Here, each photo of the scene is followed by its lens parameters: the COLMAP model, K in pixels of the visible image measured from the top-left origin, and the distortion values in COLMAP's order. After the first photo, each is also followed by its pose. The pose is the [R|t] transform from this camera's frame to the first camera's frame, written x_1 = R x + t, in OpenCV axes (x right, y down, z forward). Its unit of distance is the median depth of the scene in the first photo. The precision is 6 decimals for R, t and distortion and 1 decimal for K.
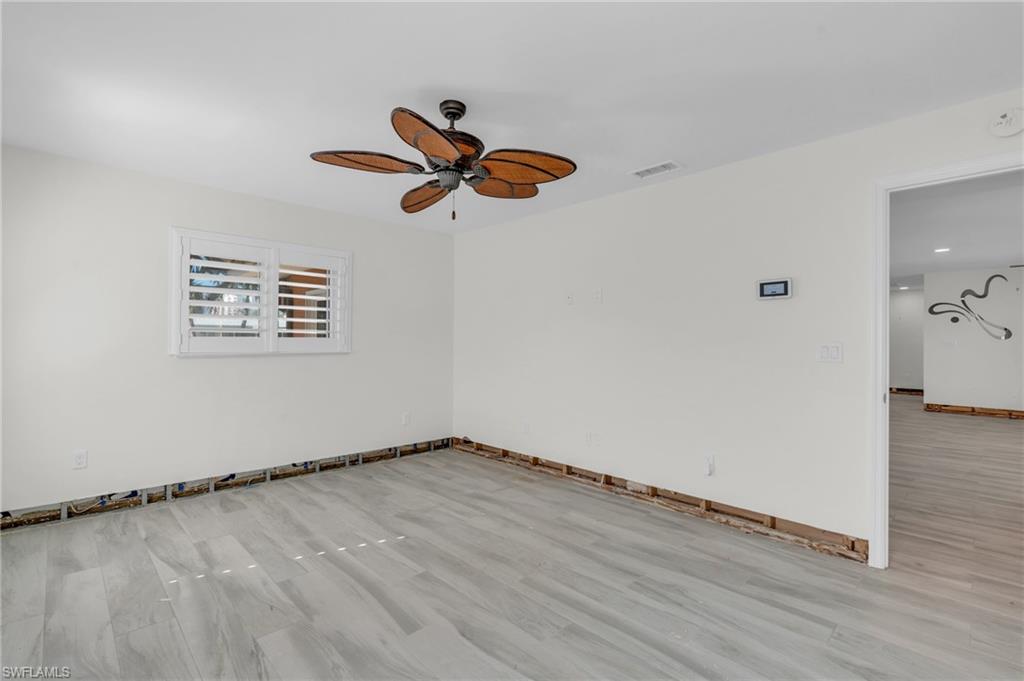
lens RADIAL K [[469.5, 0, 510.8], [0, 469.5, 332.9], [0, 0, 1]] dist [-0.009316, 0.004684]
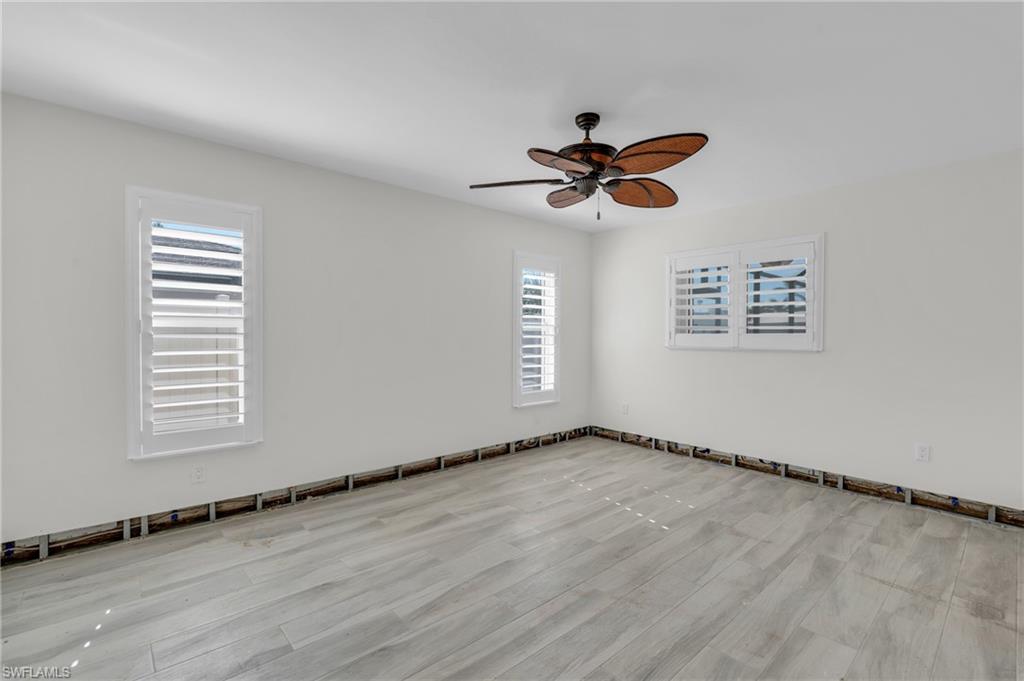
lens RADIAL K [[470.2, 0, 513.4], [0, 470.2, 341.7], [0, 0, 1]] dist [-0.010198, 0.000528]
pose [[-0.040291, 0.014382, -0.999084, 0.661867], [0.009378, 0.999858, 0.014015, 0.008607], [0.999144, -0.008805, -0.040421, 0.599541]]
